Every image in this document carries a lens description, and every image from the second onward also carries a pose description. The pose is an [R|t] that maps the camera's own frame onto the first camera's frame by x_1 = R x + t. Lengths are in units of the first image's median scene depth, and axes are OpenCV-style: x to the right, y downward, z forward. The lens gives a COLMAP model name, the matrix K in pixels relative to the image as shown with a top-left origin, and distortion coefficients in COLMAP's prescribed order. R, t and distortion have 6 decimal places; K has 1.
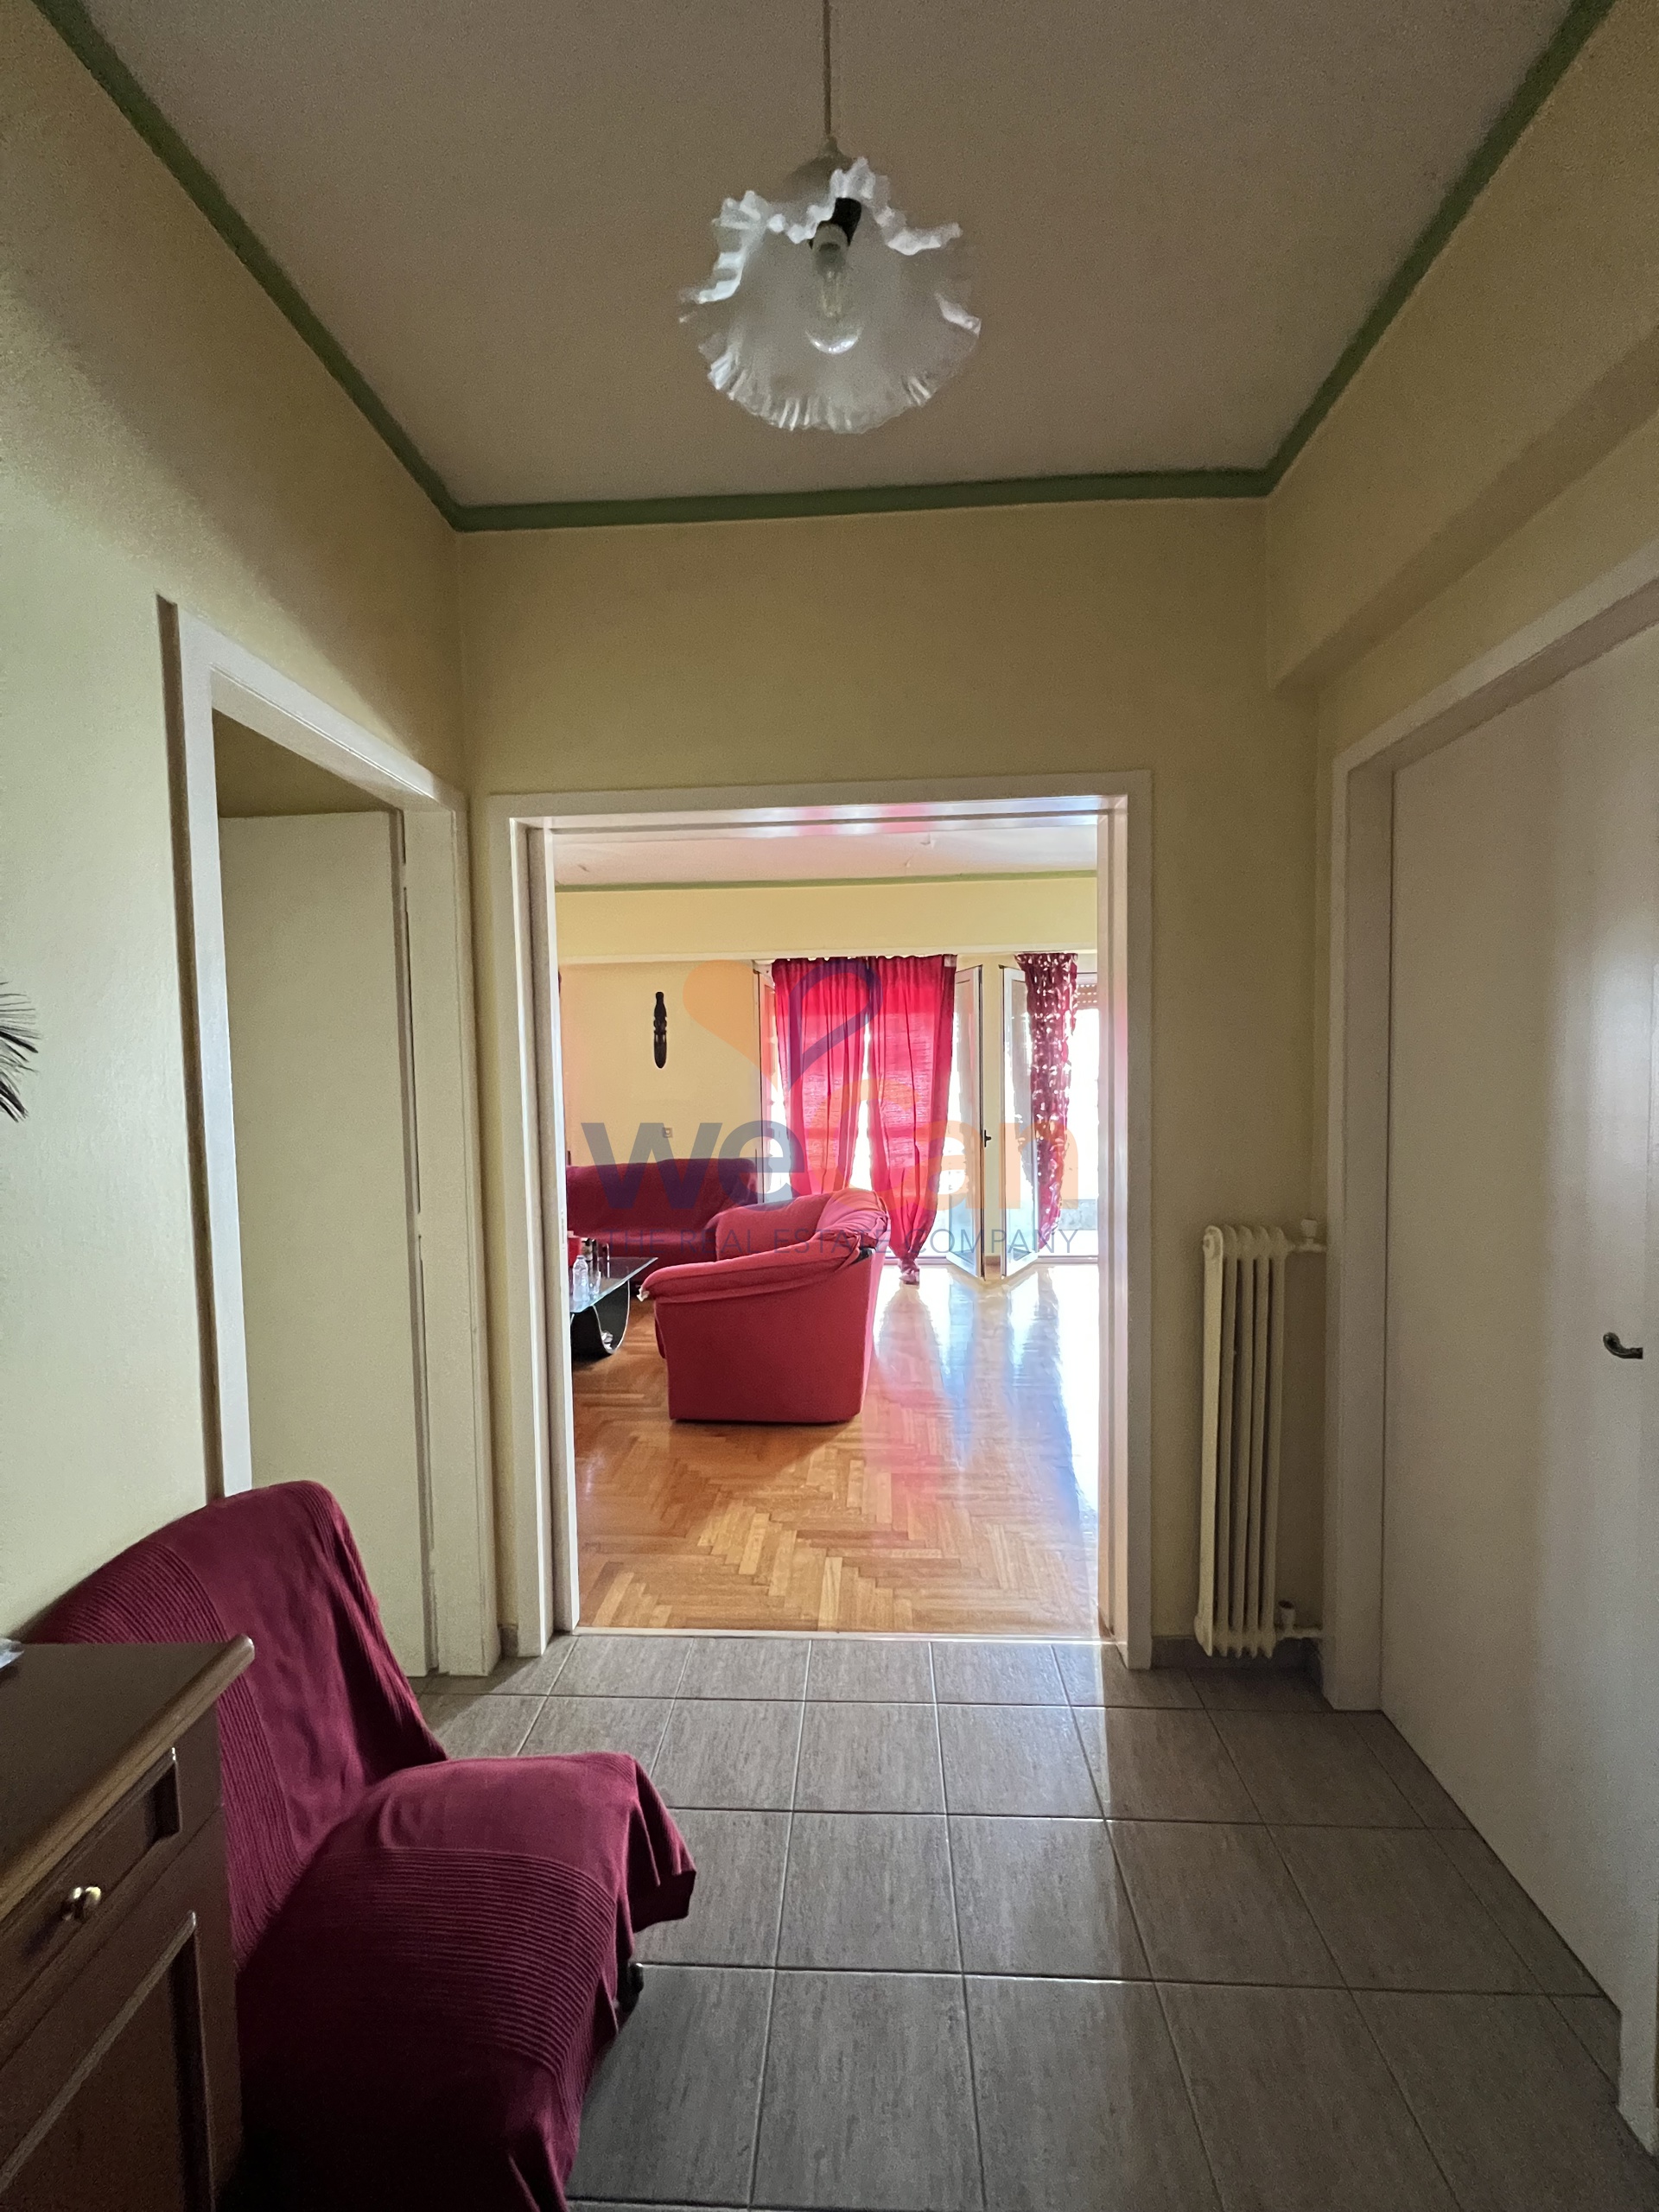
lens RADIAL K [[887.1, 0, 835.4], [0, 887.1, 1105.9], [0, 0, 1]] dist [-0.000973, -0.000759]
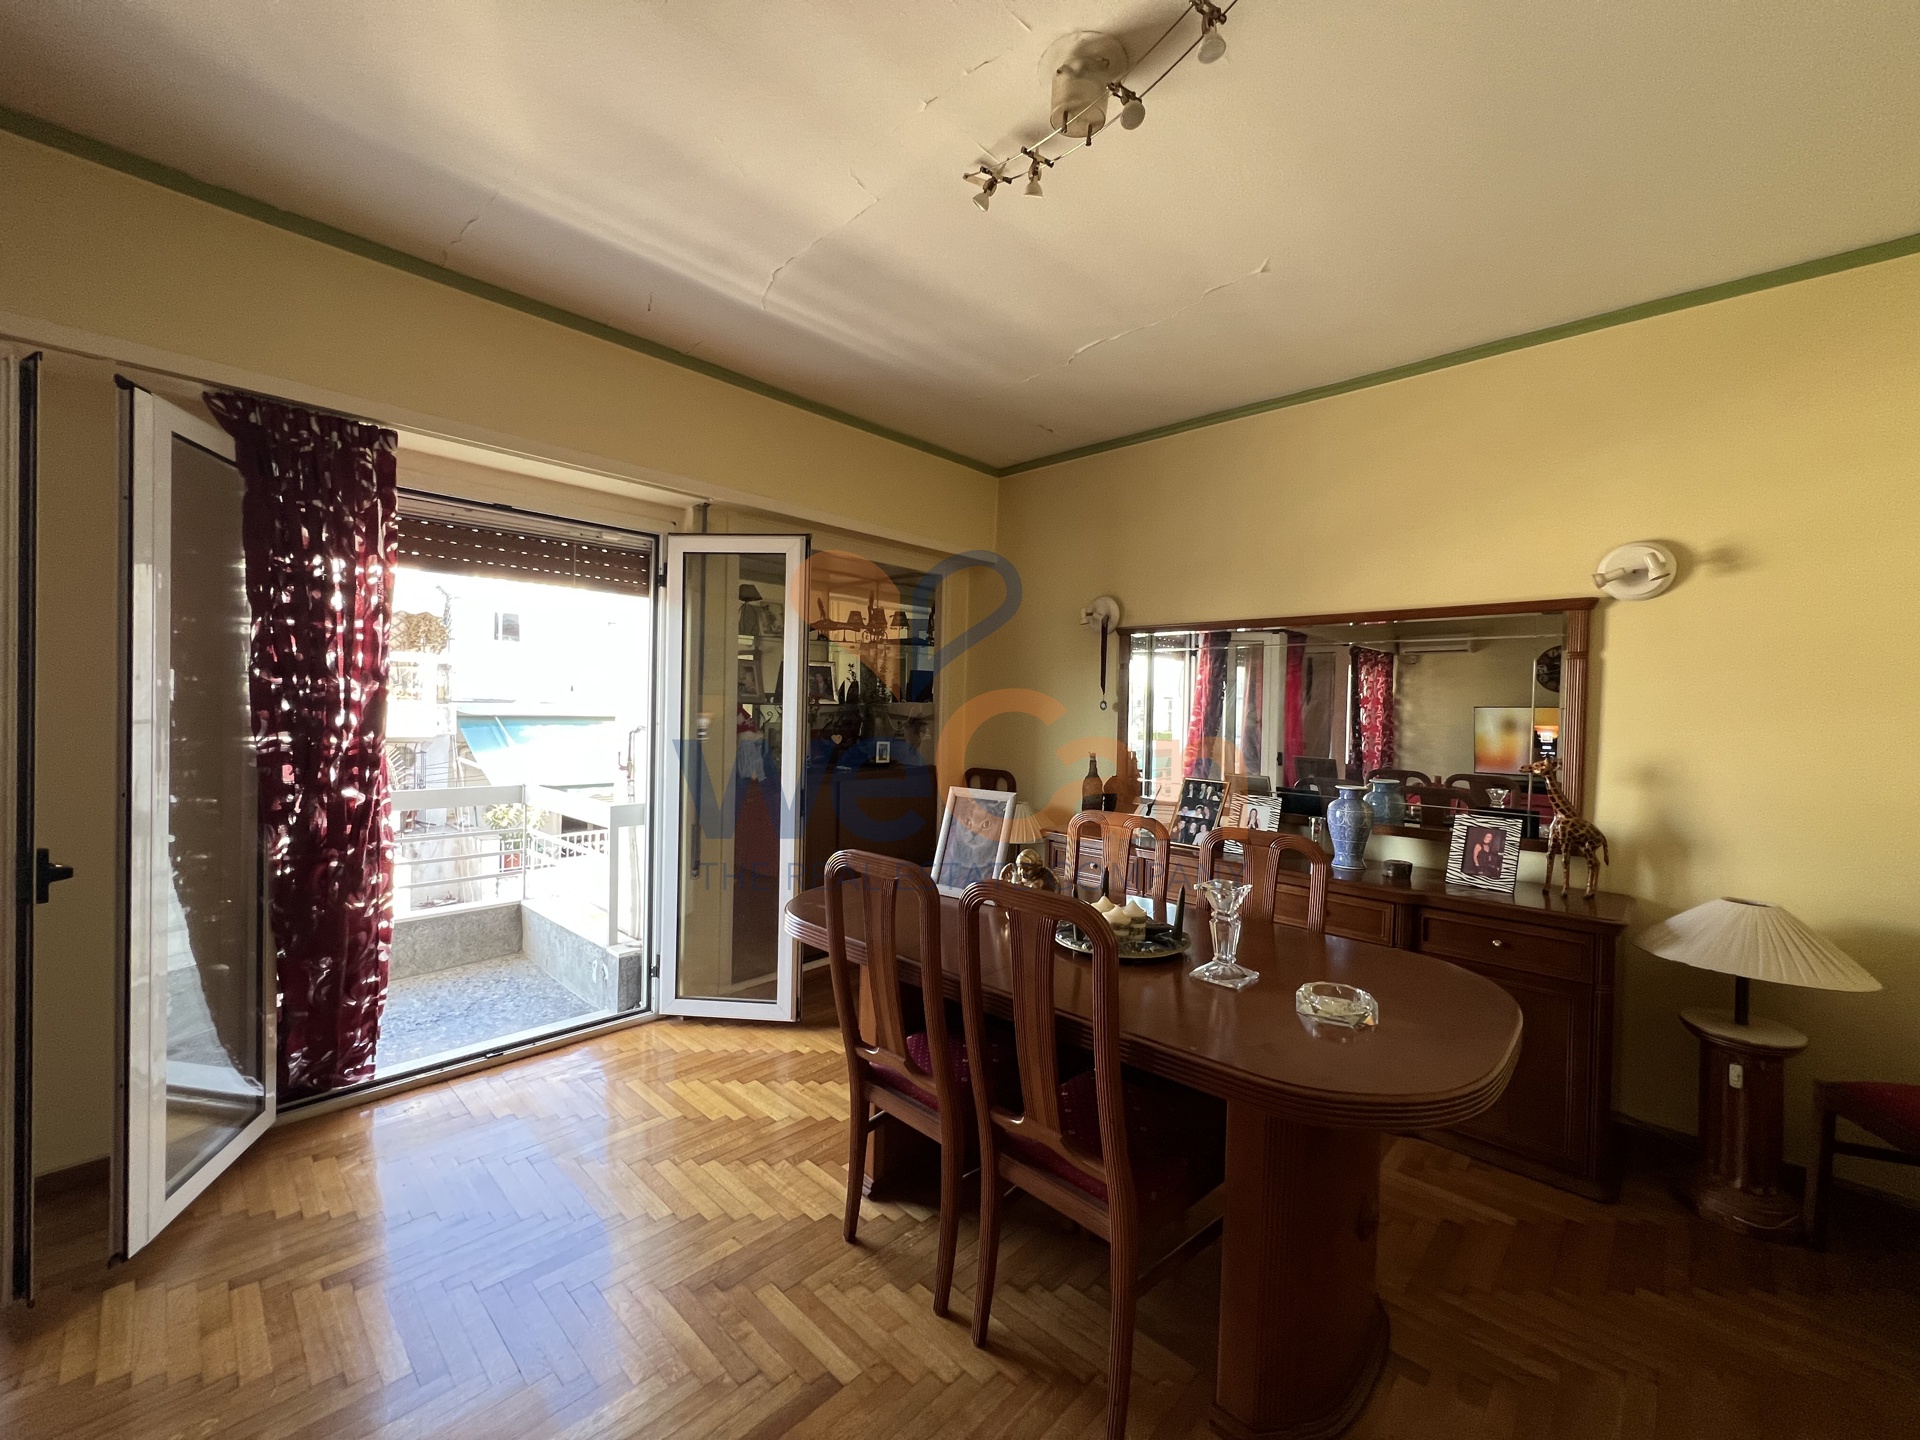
lens RADIAL K [[770.0, 0, 968.3], [0, 770.0, 723.8], [0, 0, 1]] dist [-0.000973, -0.000759]
pose [[0.665105, 0.020621, 0.746465, 0.173179], [0.020906, 0.998713, -0.046216, 0.000977], [-0.746457, 0.046344, 0.663818, 0.516092]]
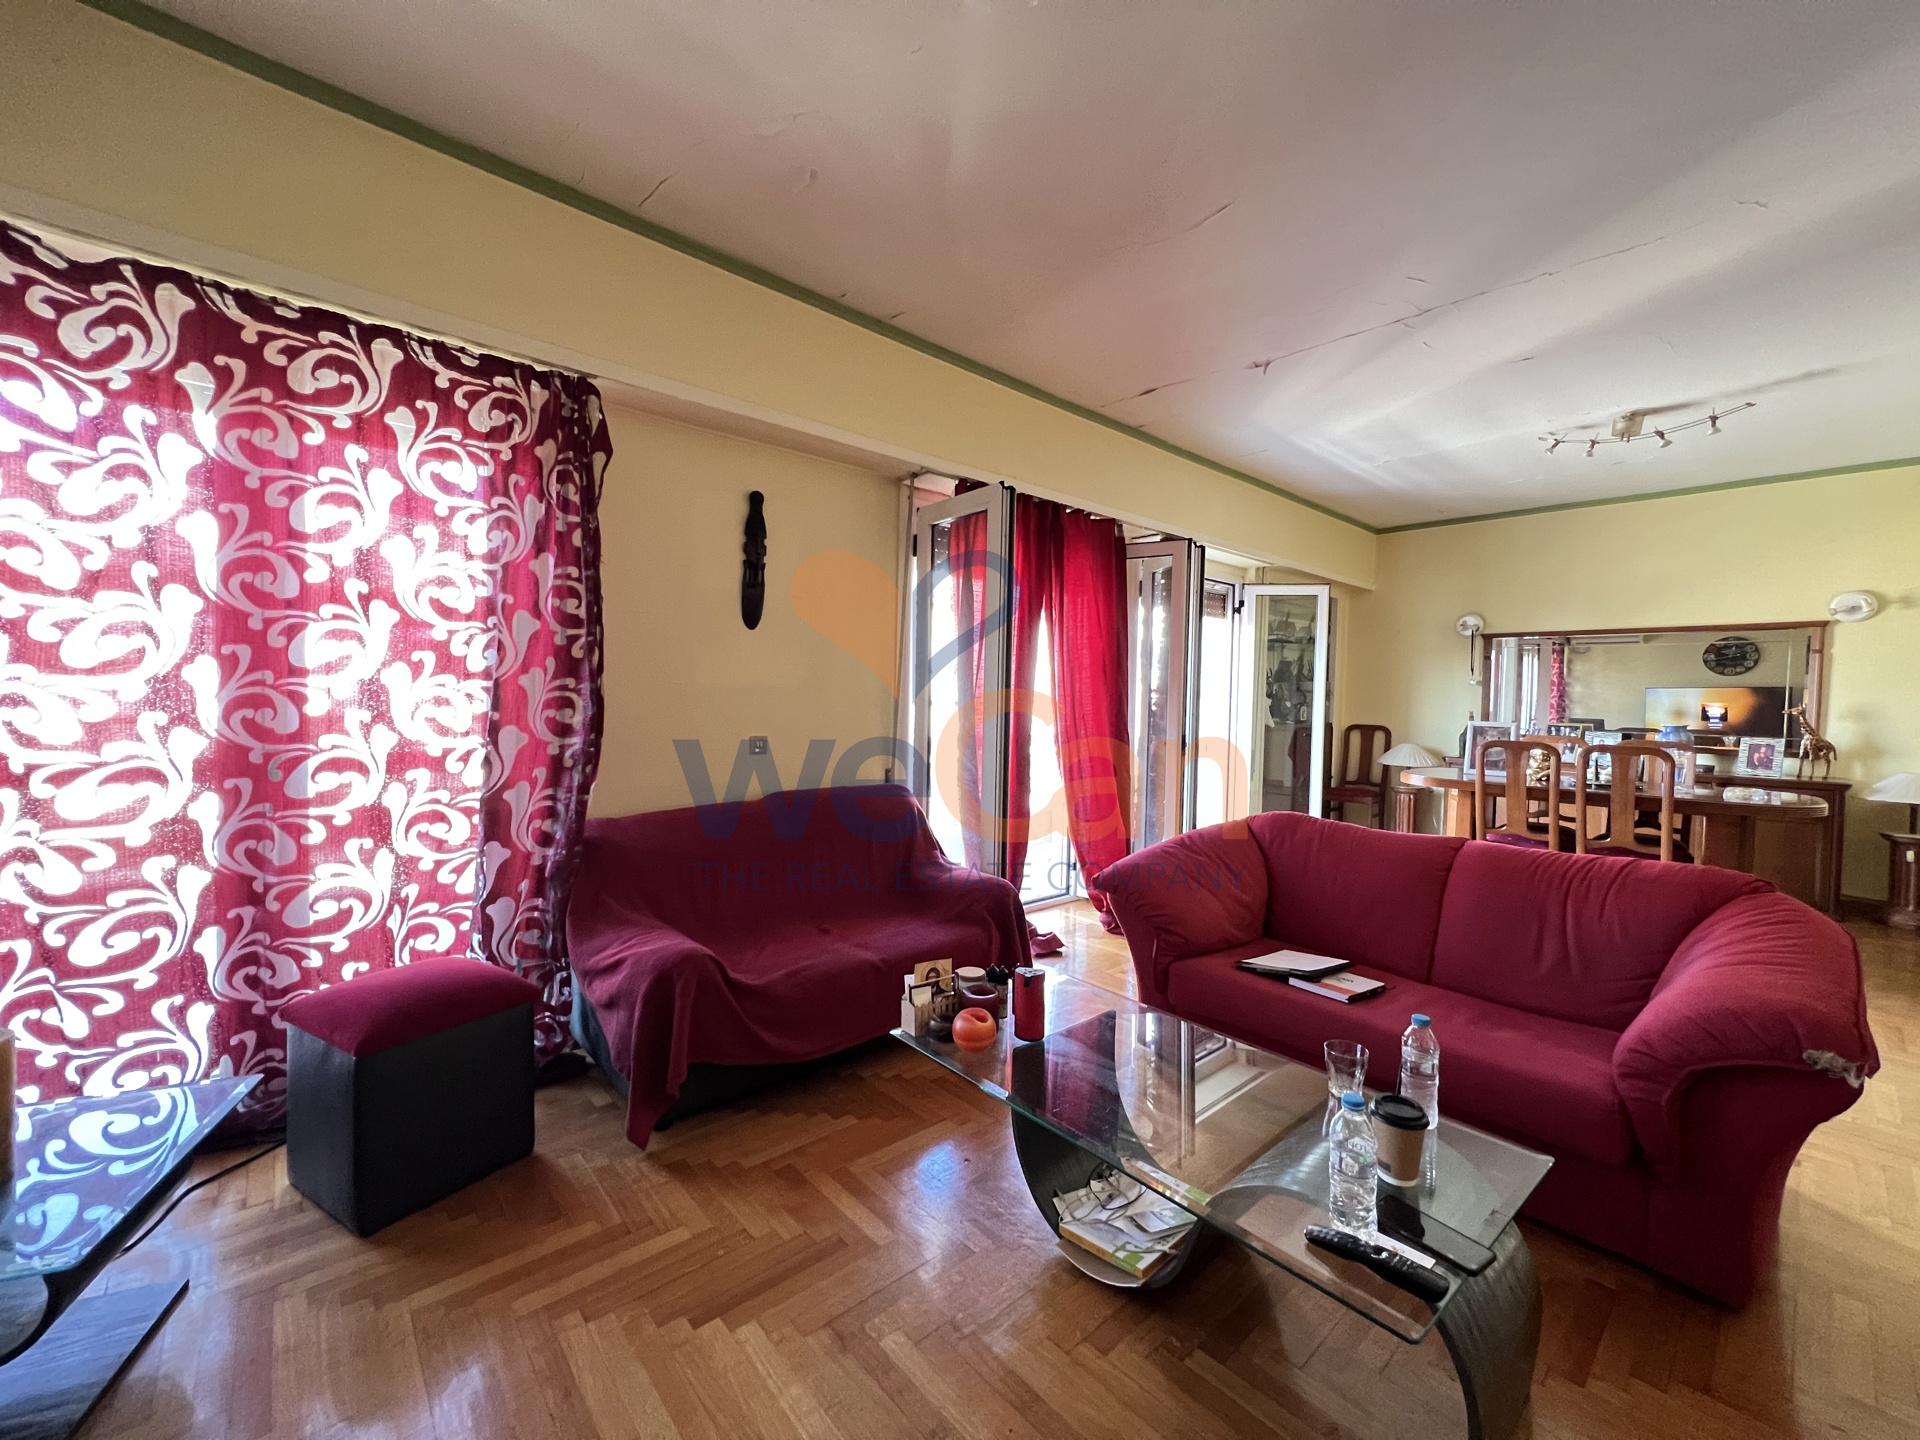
lens RADIAL K [[770.0, 0, 952.6], [0, 770.0, 725.0], [0, 0, 1]] dist [-0.000973, -0.000759]
pose [[0.726584, 0.010435, 0.686998, -0.450156], [0.015406, 0.999386, -0.031474, 0.035813], [-0.686905, 0.033452, 0.725977, 0.582261]]
